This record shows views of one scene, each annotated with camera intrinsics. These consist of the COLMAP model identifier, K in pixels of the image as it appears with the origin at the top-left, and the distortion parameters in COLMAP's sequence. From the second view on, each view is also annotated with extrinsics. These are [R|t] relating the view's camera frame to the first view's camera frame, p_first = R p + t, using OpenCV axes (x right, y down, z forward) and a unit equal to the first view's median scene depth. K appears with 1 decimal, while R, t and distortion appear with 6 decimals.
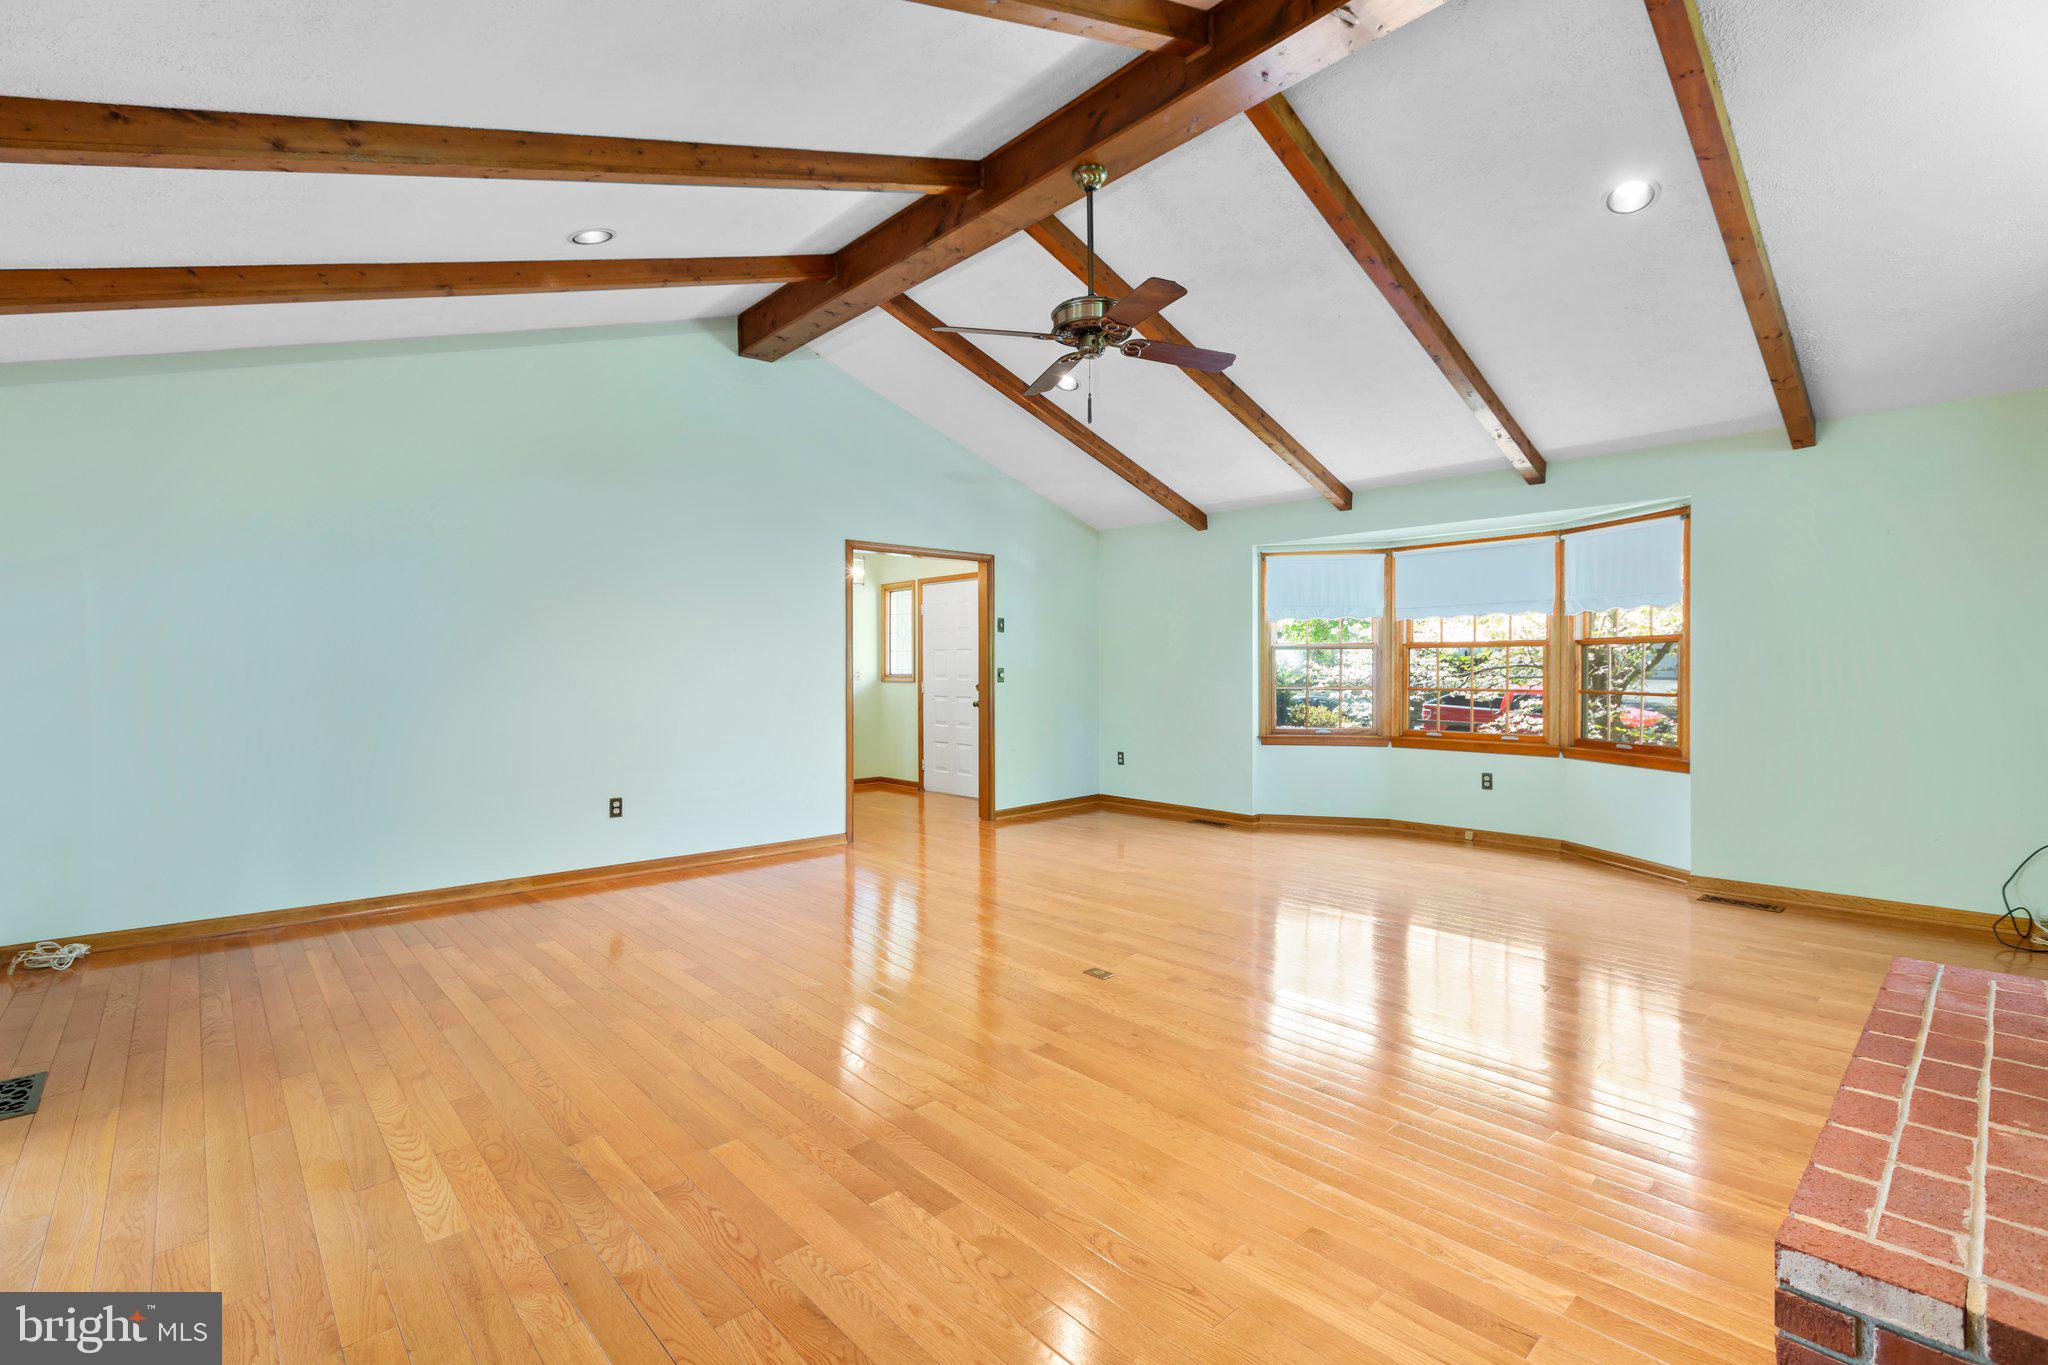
lens RADIAL K [[907.6, 0, 1029.8], [0, 907.6, 677.8], [0, 0, 1]] dist [0.002792, 0.000647]
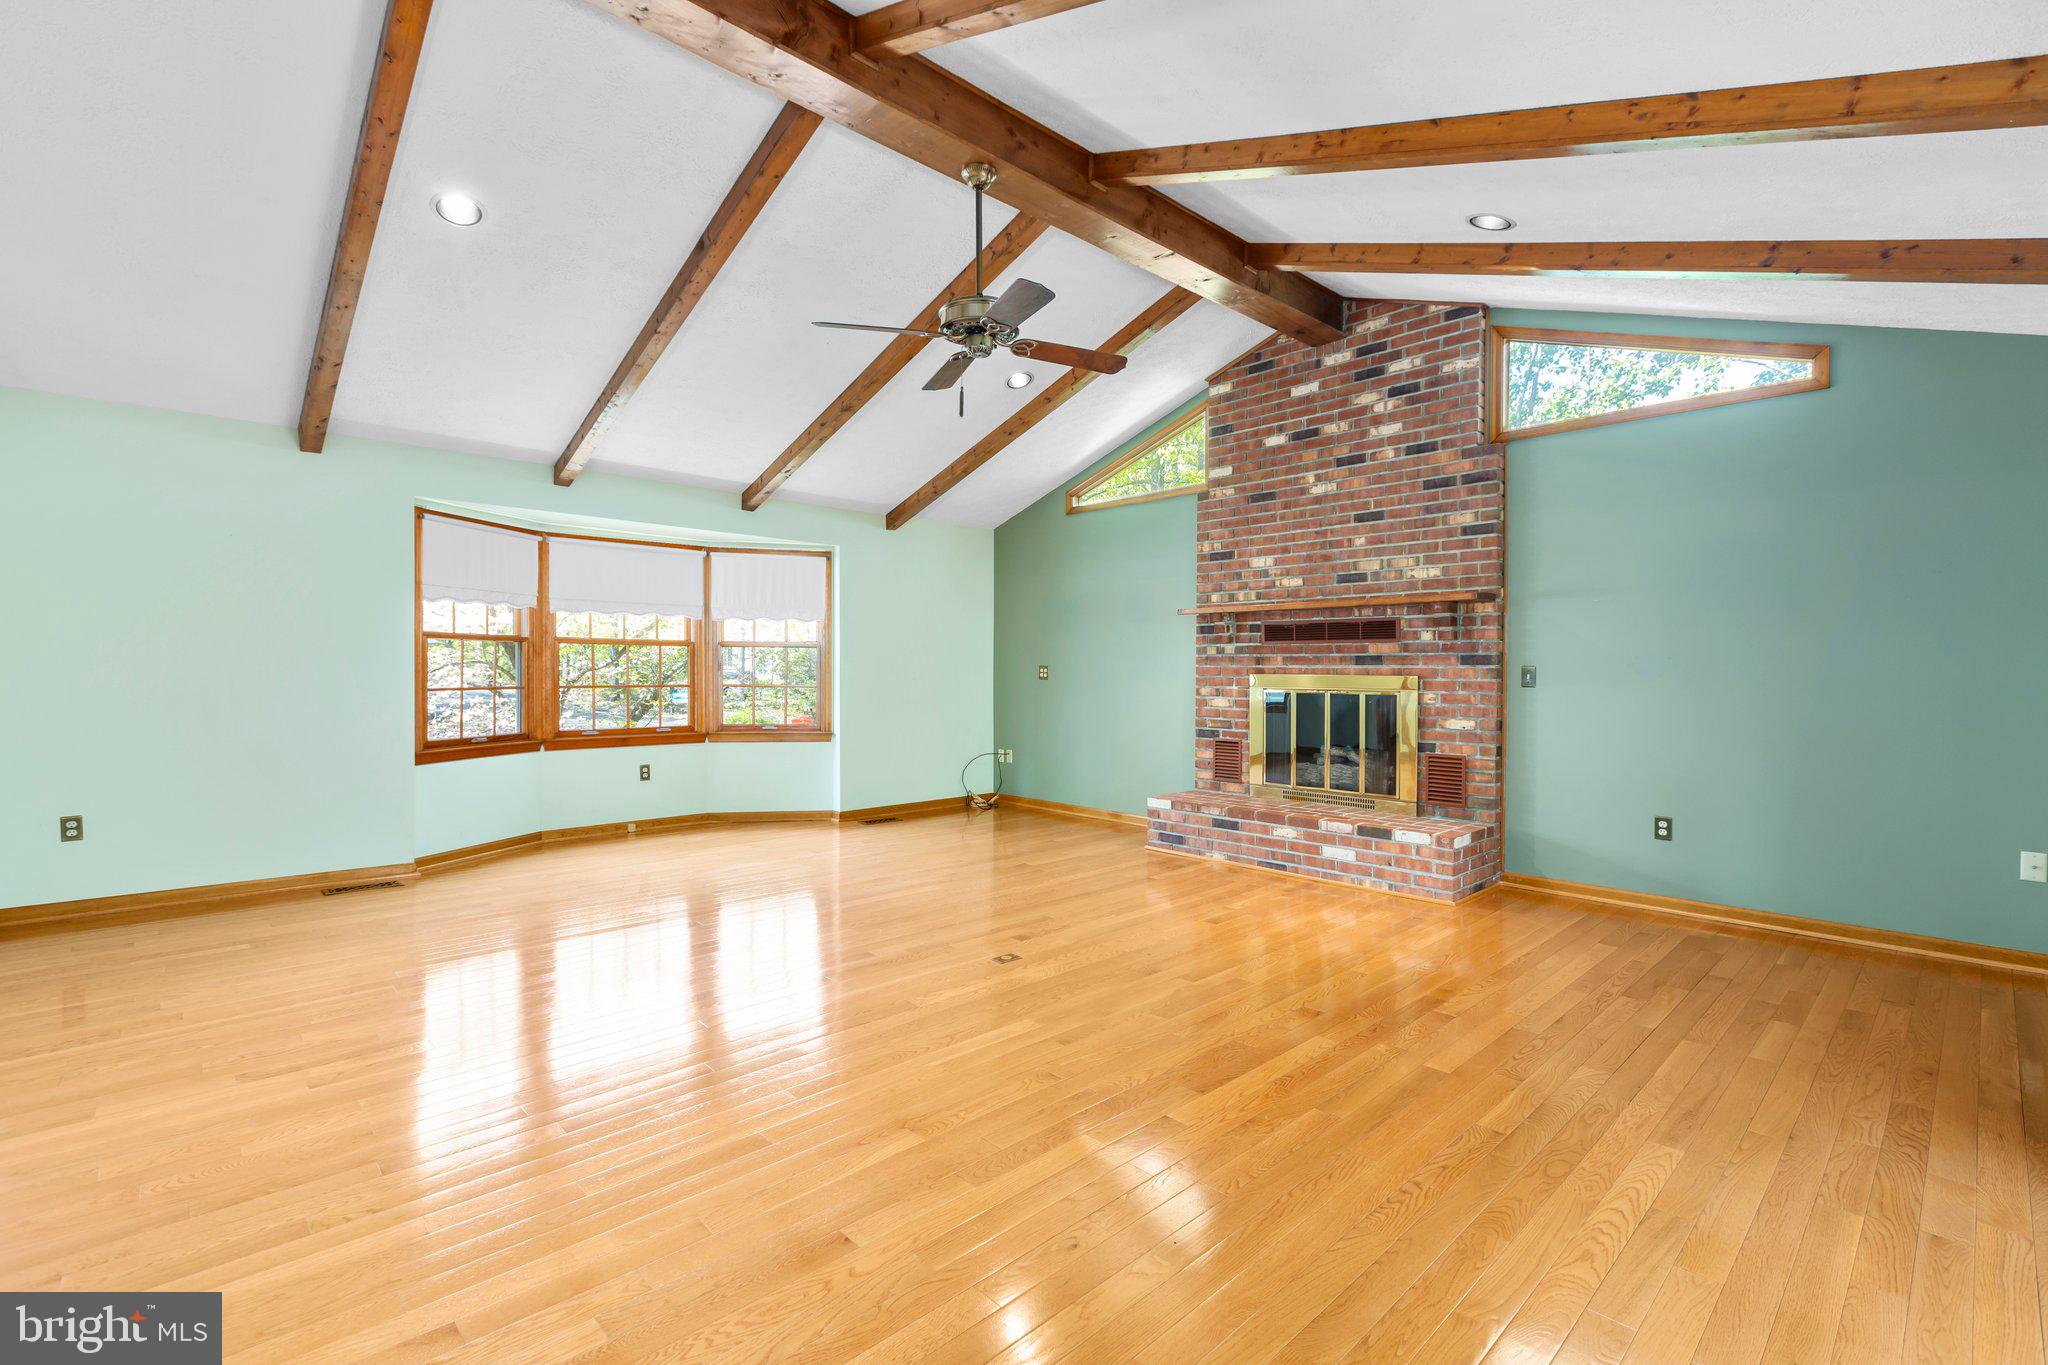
lens RADIAL K [[912.0, 0, 1026.2], [0, 912.0, 679.9], [0, 0, 1]] dist [-0.003181, -0.000178]
pose [[-0.007099, -0.009652, 0.999928, -0.688918], [0.003747, 0.999946, 0.009679, -0.002895], [-0.999968, 0.003816, -0.007063, 0.700121]]
